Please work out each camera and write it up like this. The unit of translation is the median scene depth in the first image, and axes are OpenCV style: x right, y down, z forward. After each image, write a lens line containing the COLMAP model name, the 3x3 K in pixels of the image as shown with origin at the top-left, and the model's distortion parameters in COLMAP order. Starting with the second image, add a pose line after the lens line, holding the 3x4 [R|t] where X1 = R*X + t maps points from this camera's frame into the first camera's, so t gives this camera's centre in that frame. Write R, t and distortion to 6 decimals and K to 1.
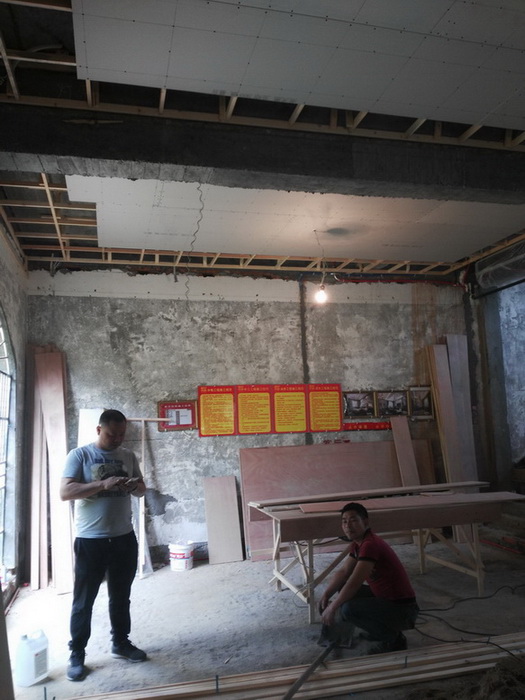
lens RADIAL K [[577.5, 0, 265.9], [0, 577.5, 353.3], [0, 0, 1]] dist [0.104130, -0.184637]
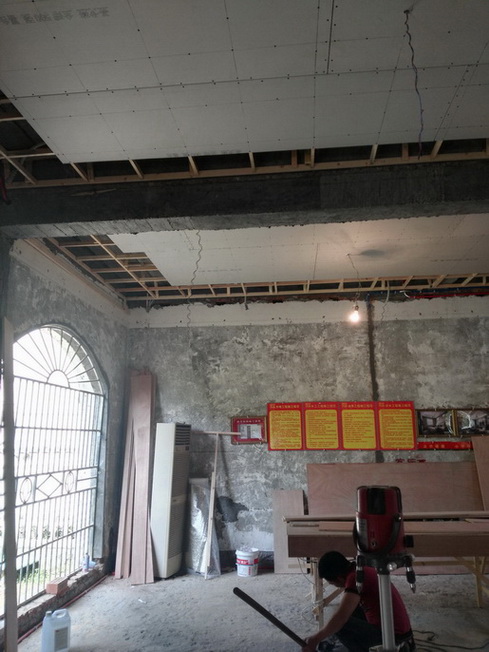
lens RADIAL K [[537.9, 0, 242.7], [0, 537.9, 327.0], [0, 0, 1]] dist [0.104130, -0.184637]
pose [[0.934752, -0.049009, -0.351904, 0.212458], [0.021515, 0.996431, -0.081620, -0.004509], [0.354649, 0.068724, 0.932471, 0.025998]]
